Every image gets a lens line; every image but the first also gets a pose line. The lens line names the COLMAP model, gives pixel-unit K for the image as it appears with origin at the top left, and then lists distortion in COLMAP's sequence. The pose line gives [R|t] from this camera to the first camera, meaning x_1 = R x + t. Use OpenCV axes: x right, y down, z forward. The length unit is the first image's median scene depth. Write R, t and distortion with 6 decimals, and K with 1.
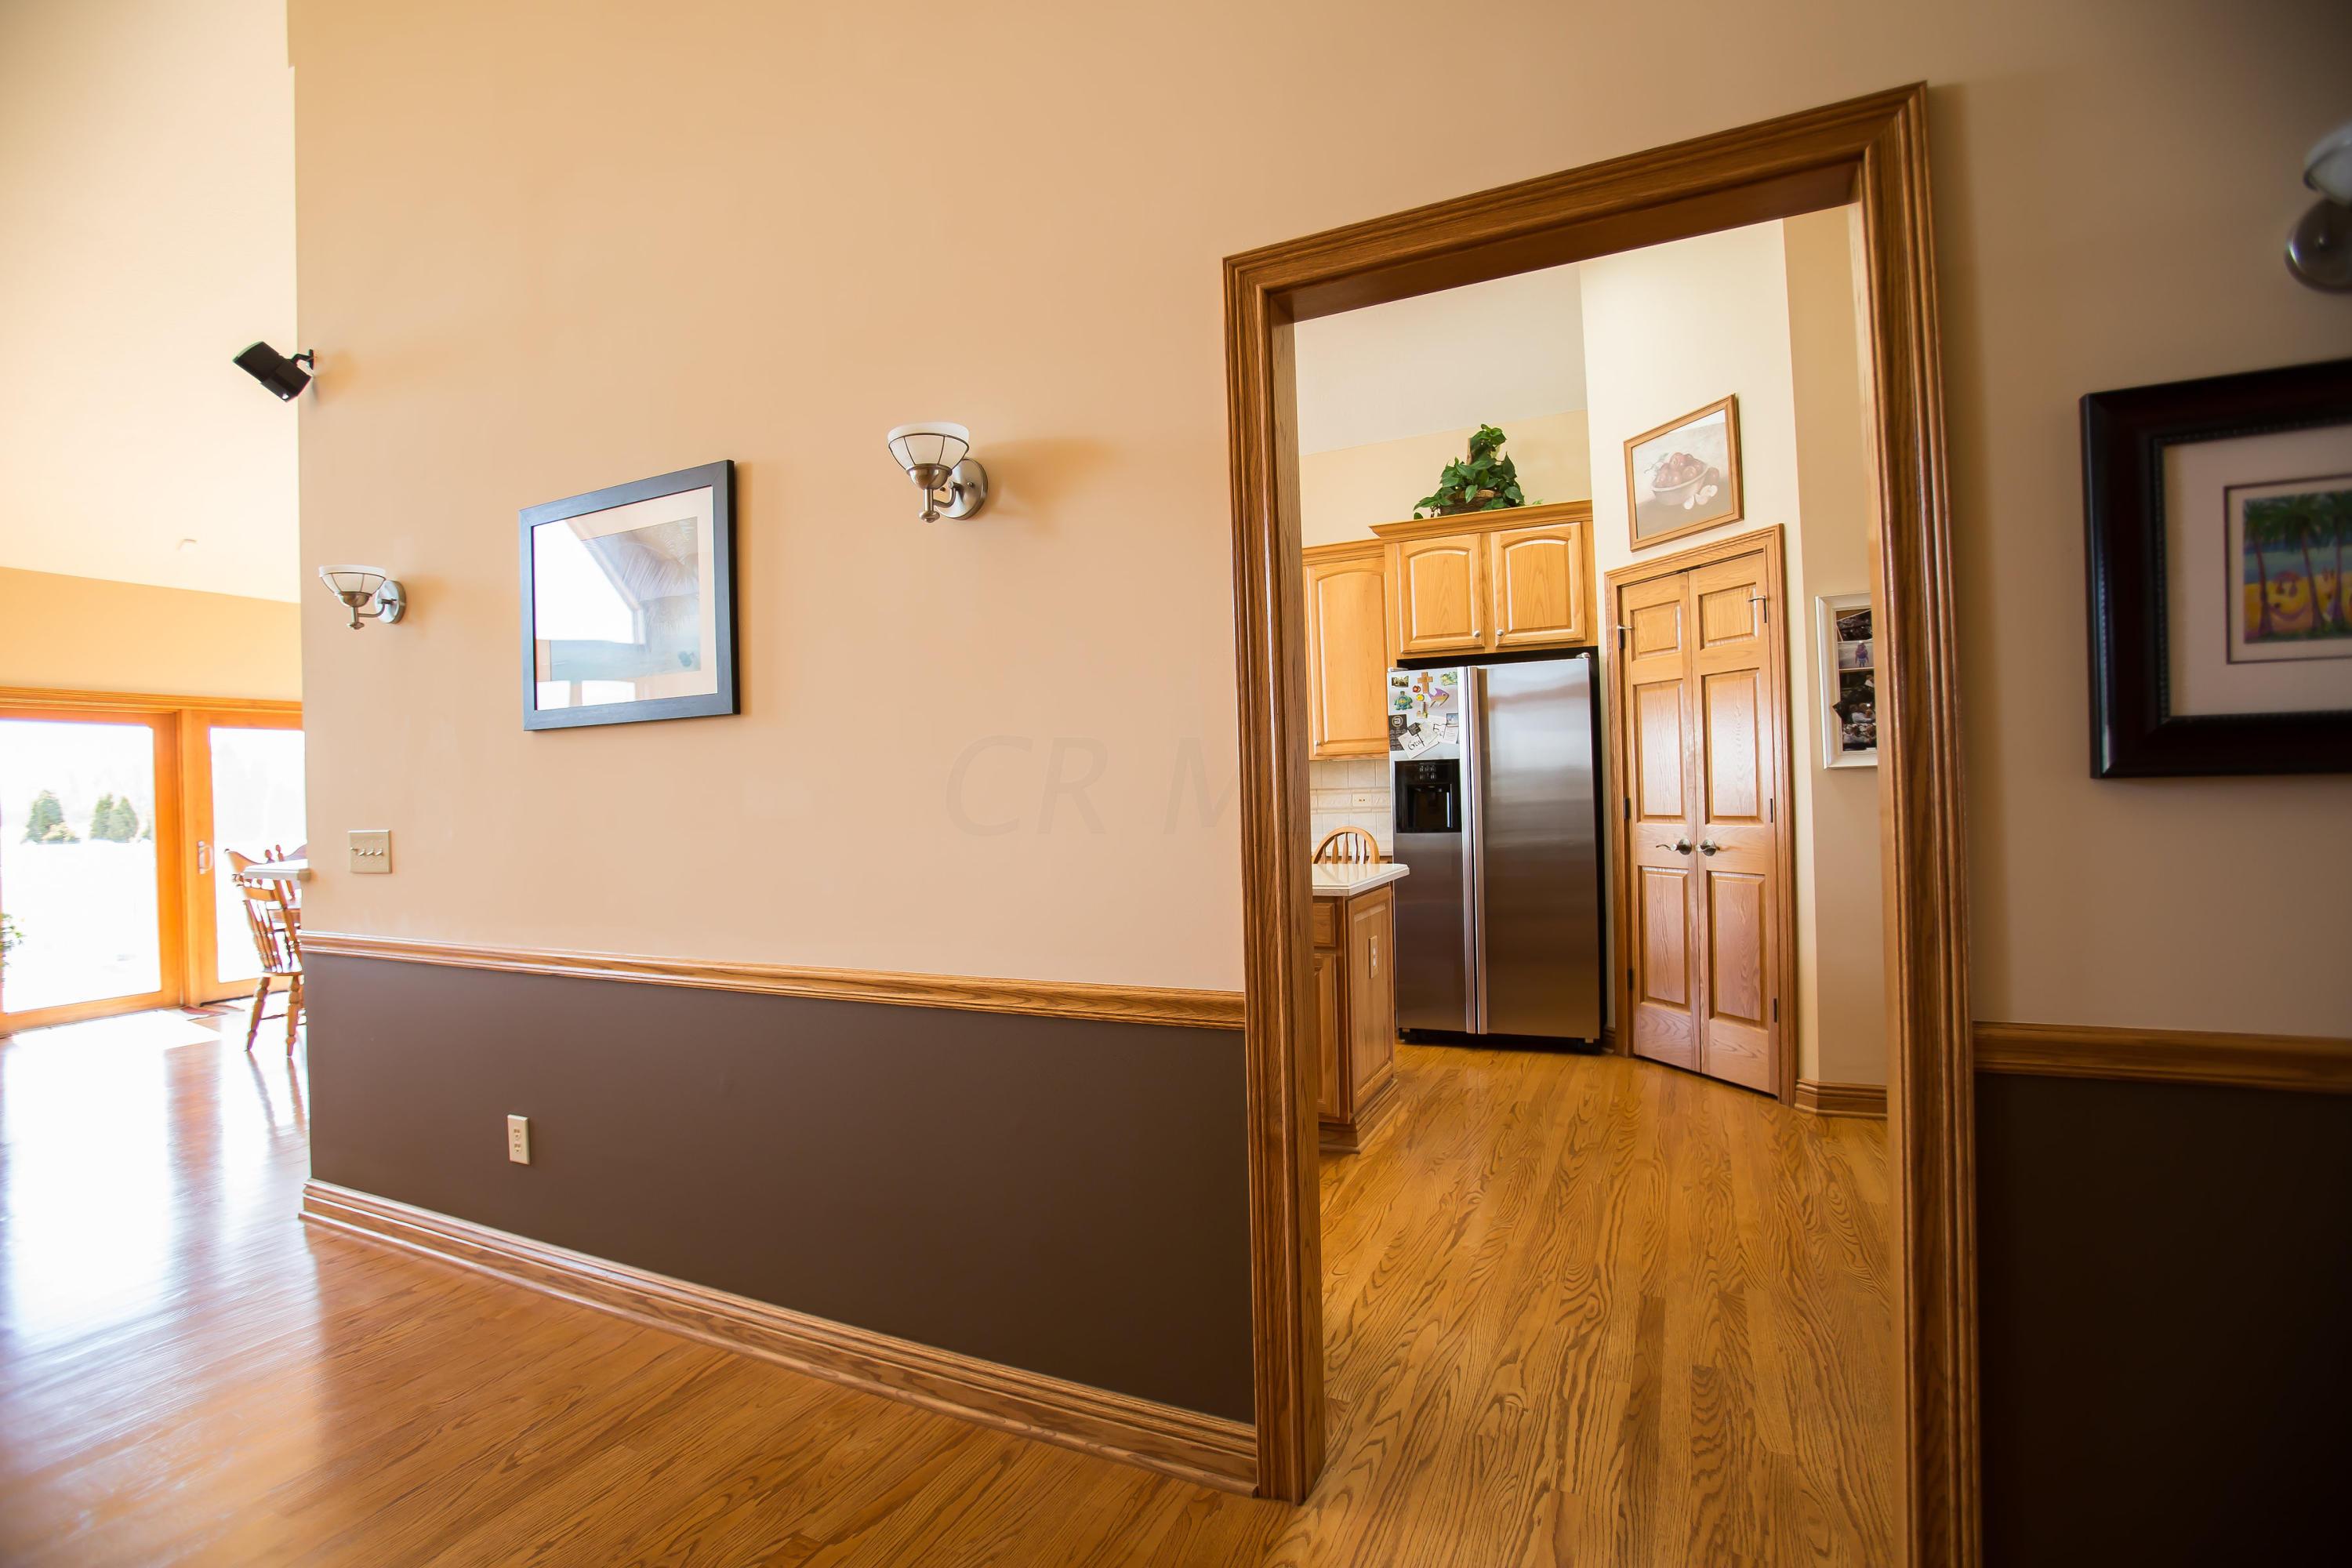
lens RADIAL K [[1075.0, 0, 1173.3], [0, 1075.0, 783.9], [0, 0, 1]] dist [-0.078304, 0.031855]
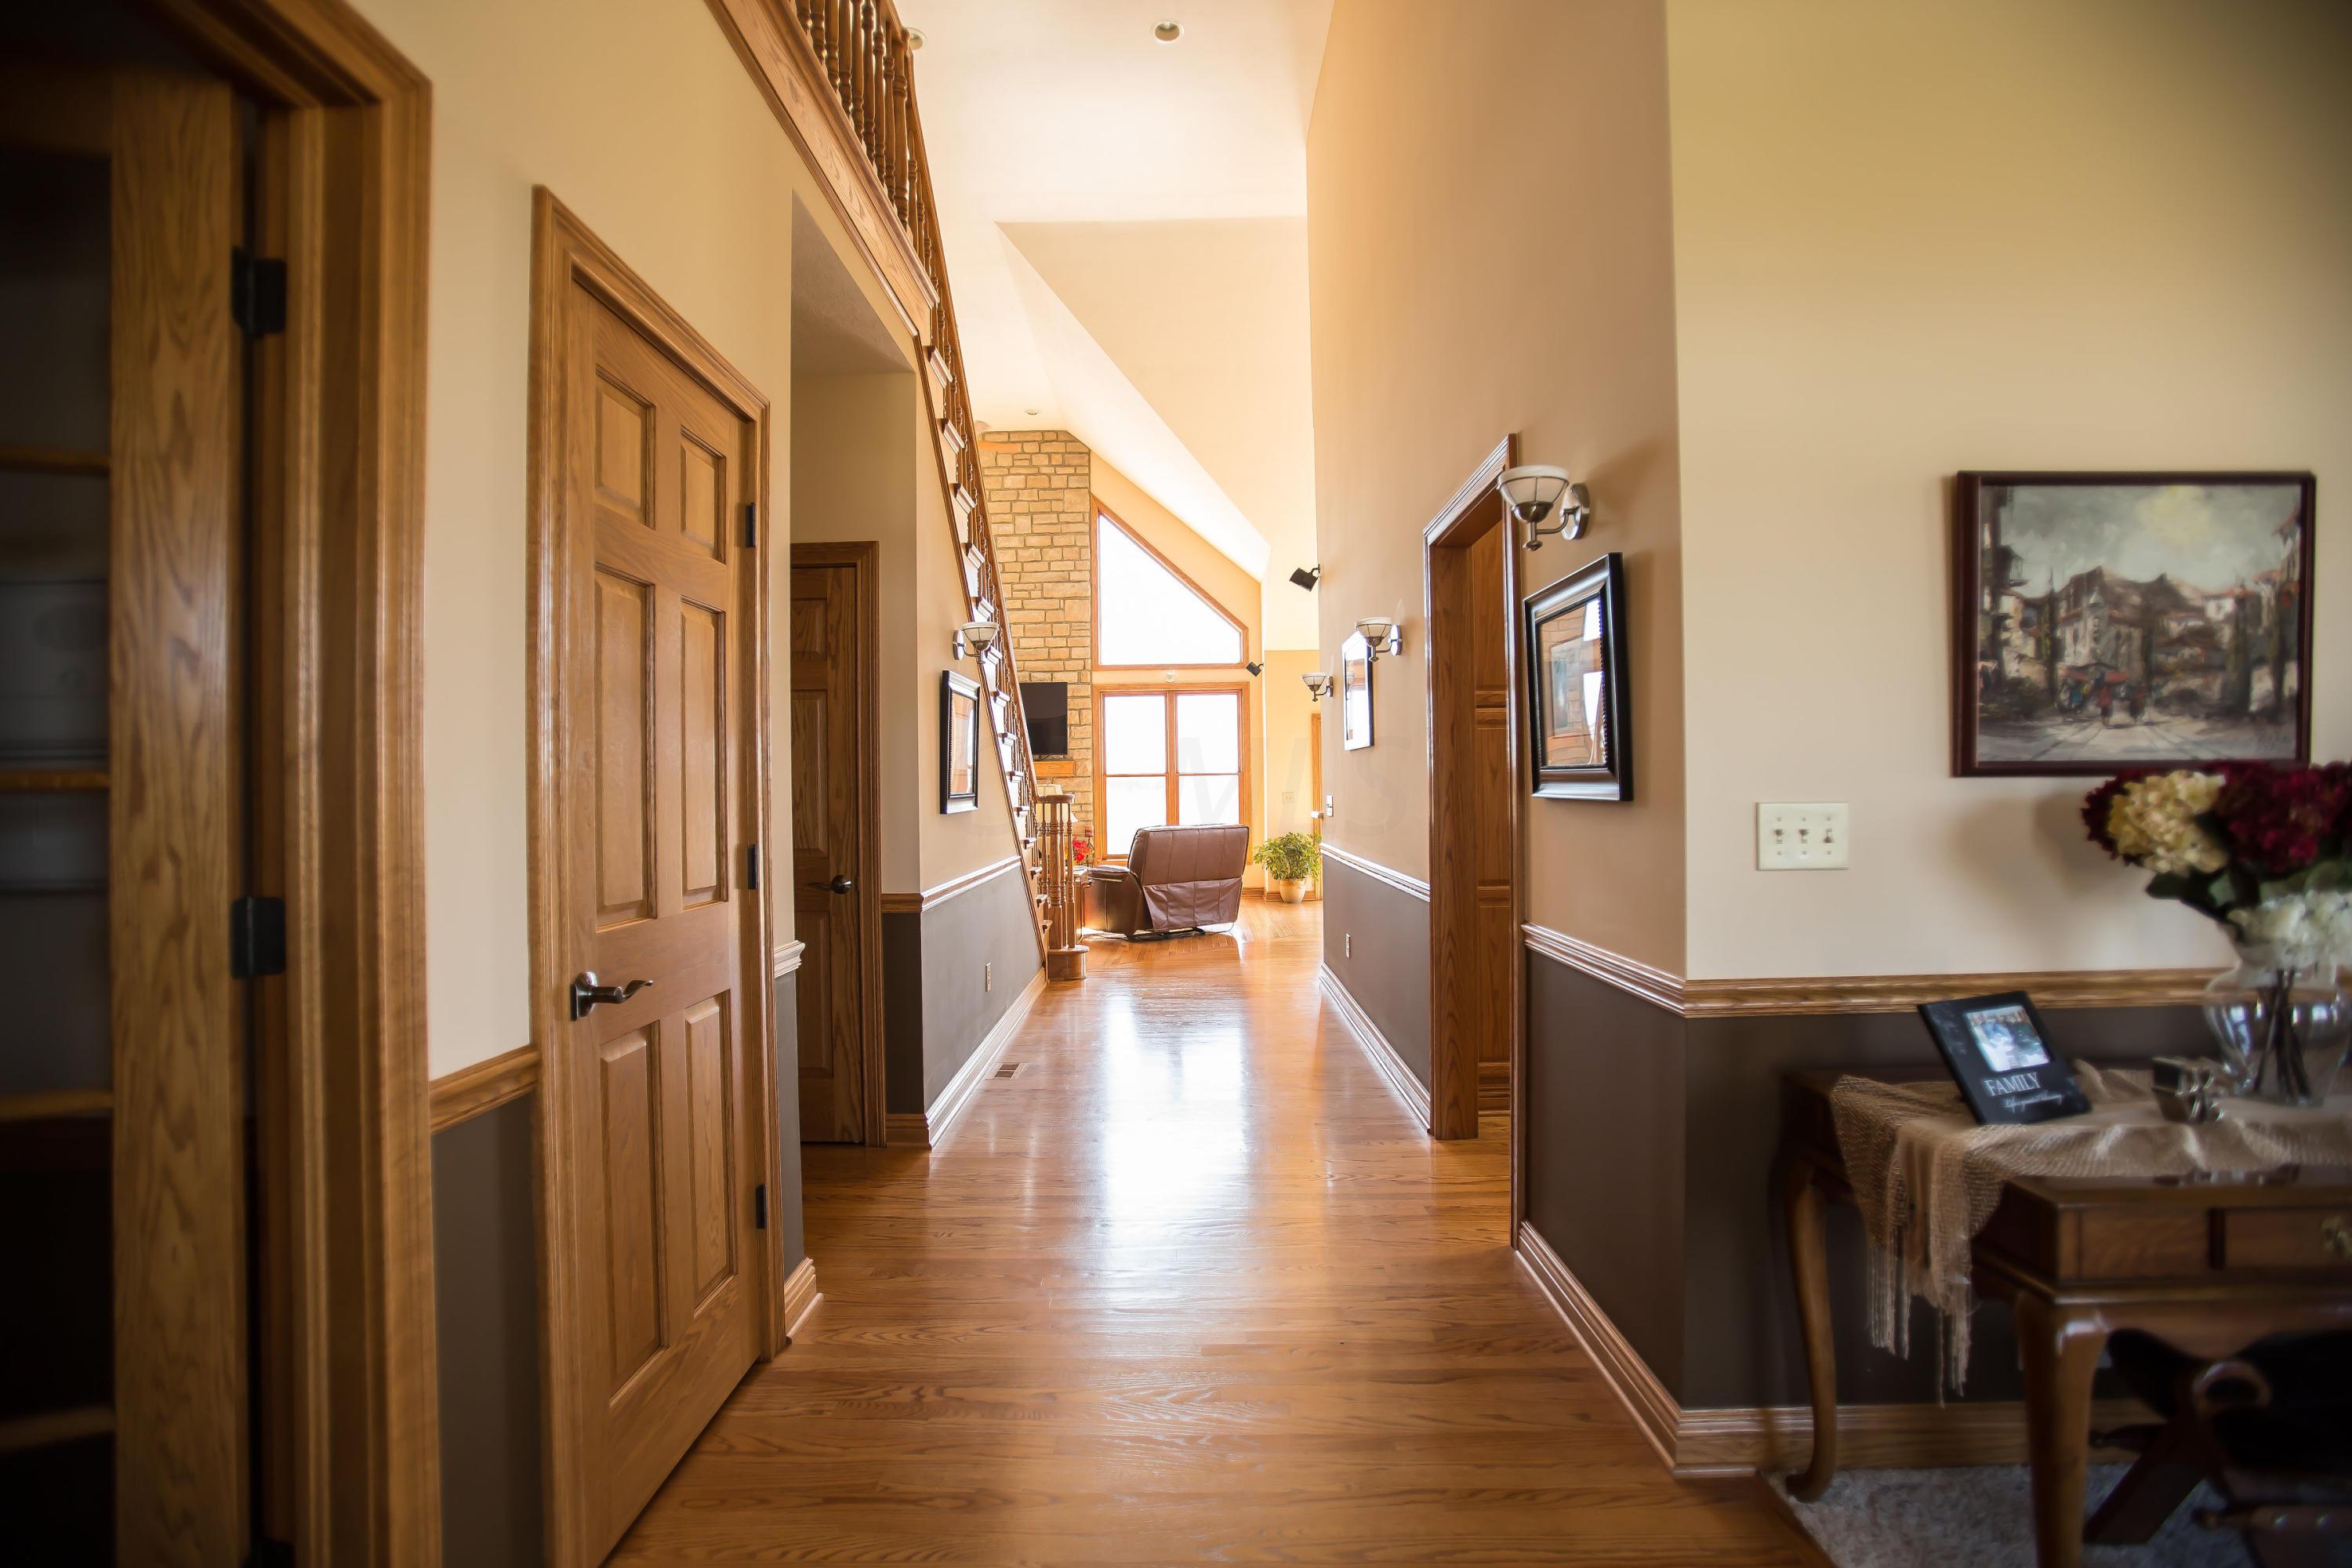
lens RADIAL K [[1077.3, 0, 1173.9], [0, 1077.3, 783.5], [0, 0, 1]] dist [-0.075742, 0.030453]
pose [[0.420972, 0.021350, -0.906822, 0.657772], [0.001451, 0.999706, 0.024211, -0.018642], [0.907072, -0.011508, 0.420818, -0.123252]]
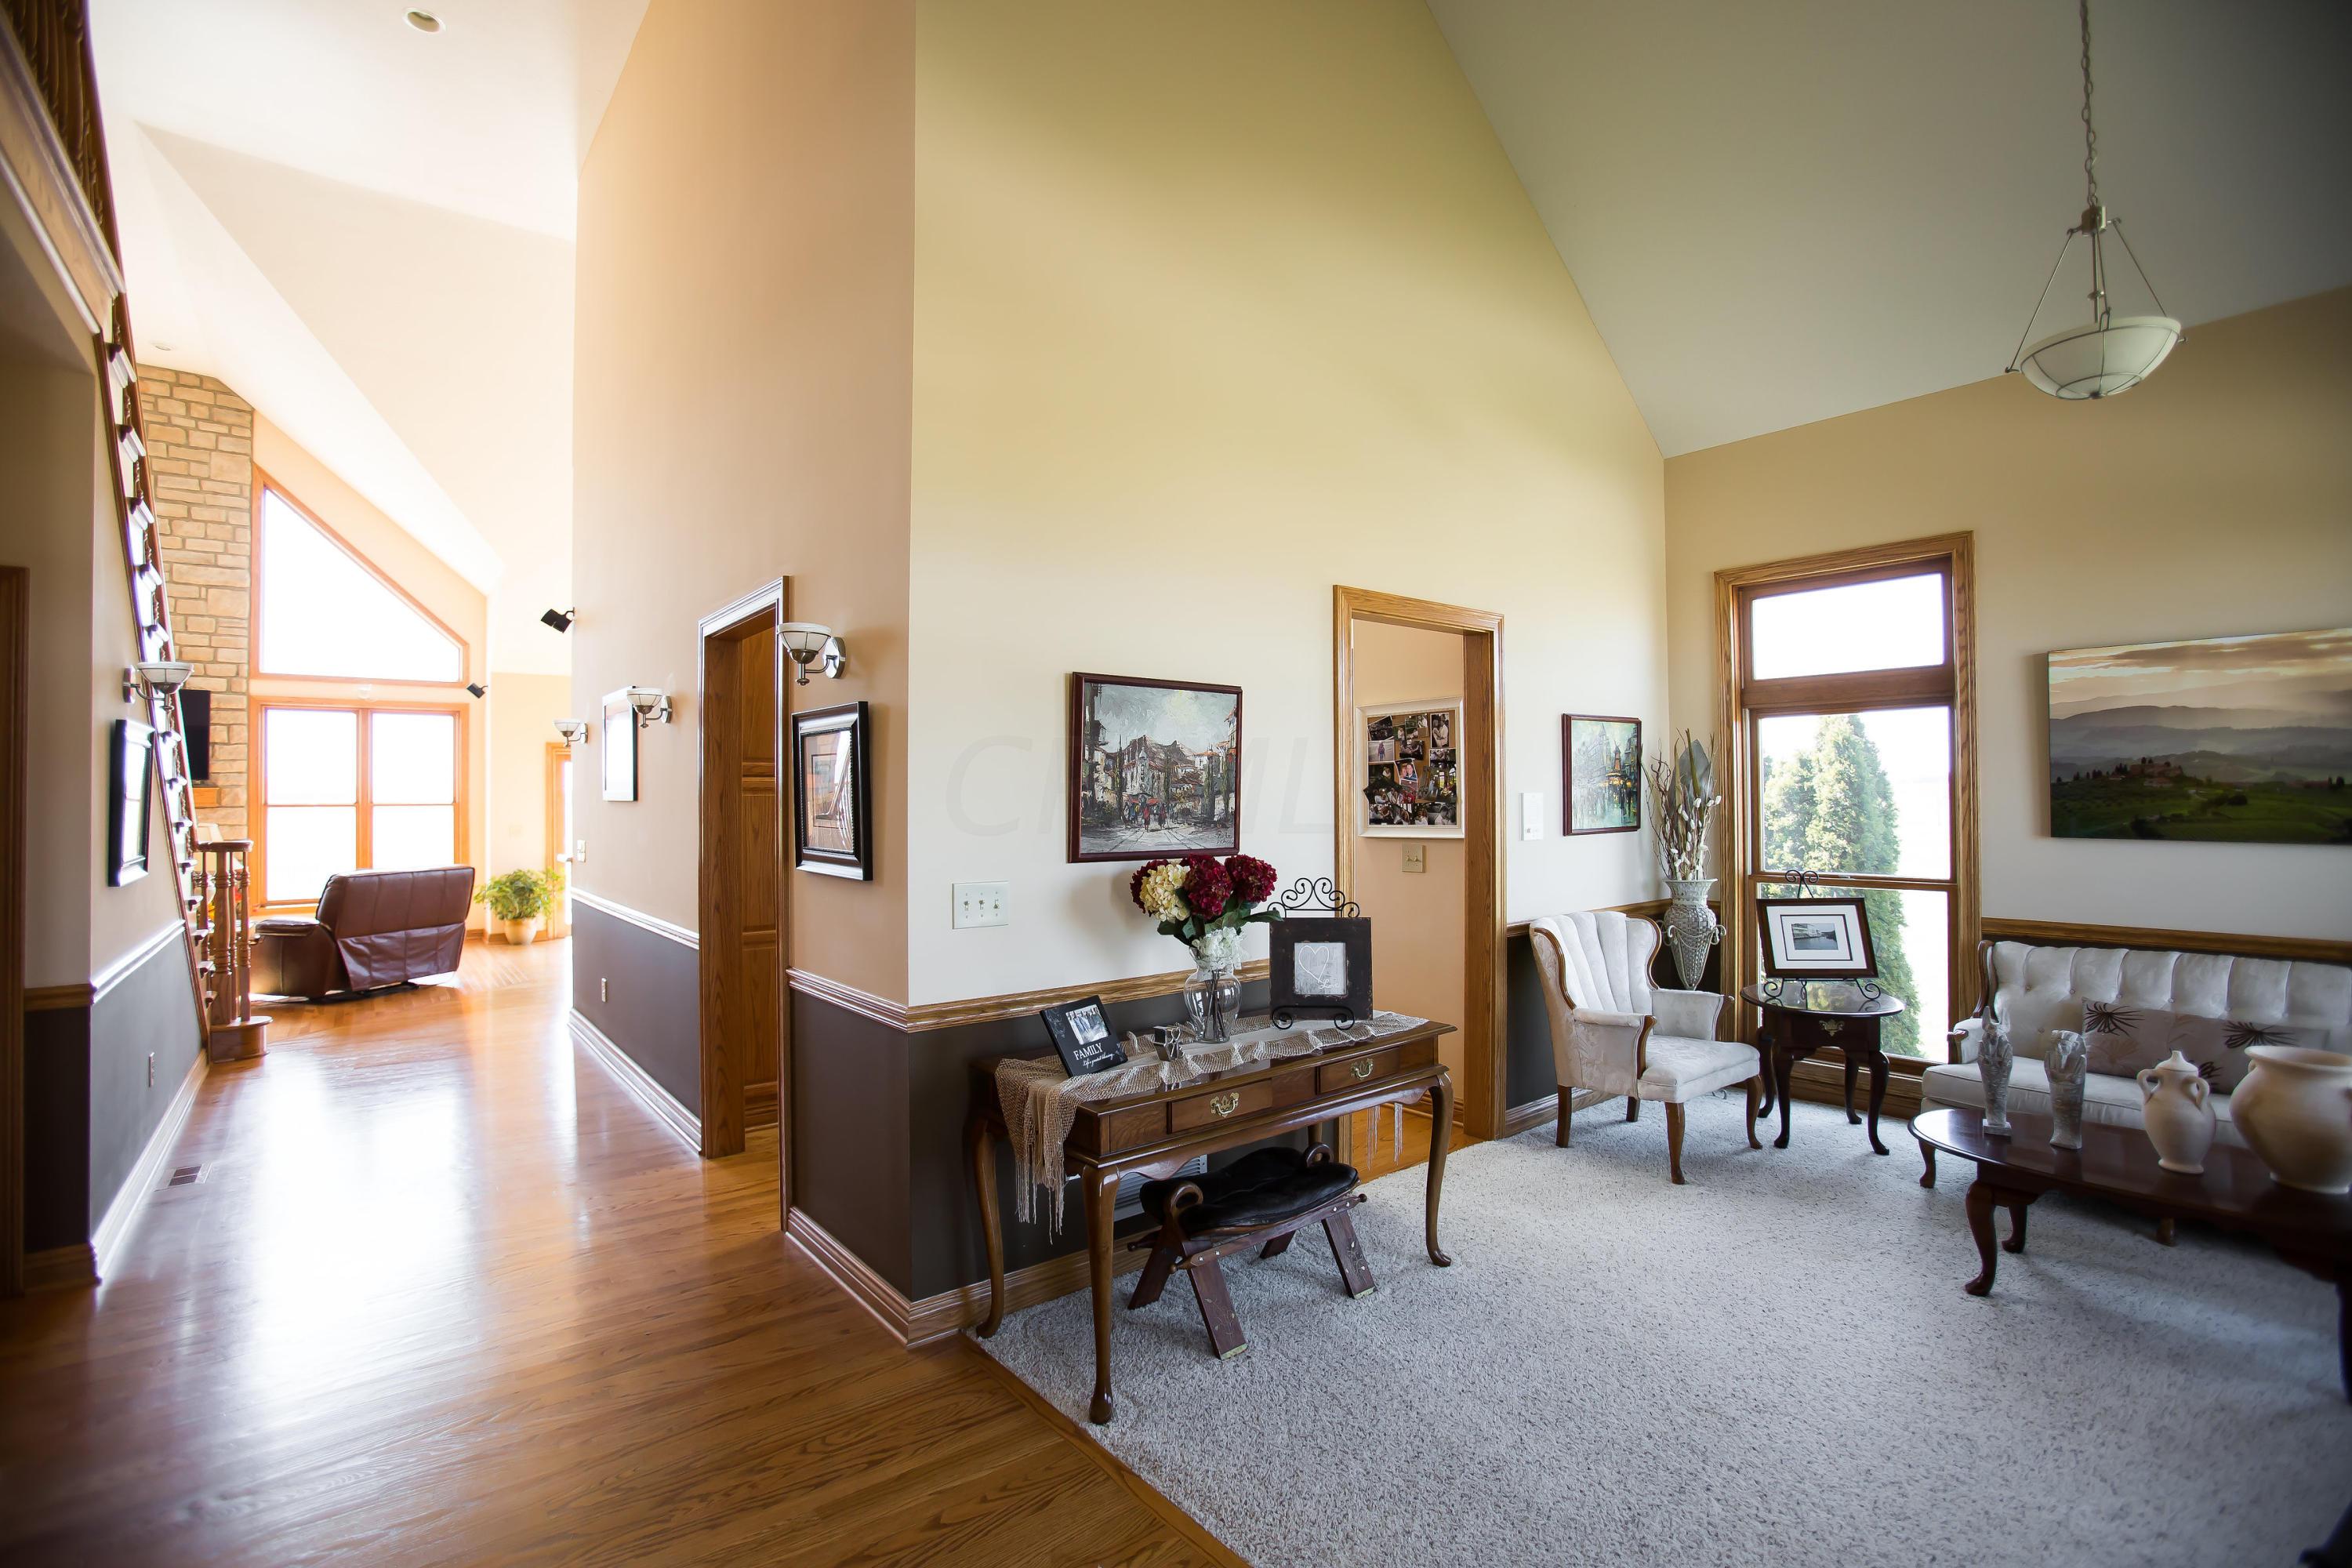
lens RADIAL K [[1075.0, 0, 1173.3], [0, 1075.0, 783.9], [0, 0, 1]] dist [-0.078304, 0.031855]
pose [[0.899487, 0.019934, -0.436492, 0.760714], [-0.021236, 0.999773, 0.001897, -0.060162], [0.436431, 0.007563, 0.899706, -0.242576]]
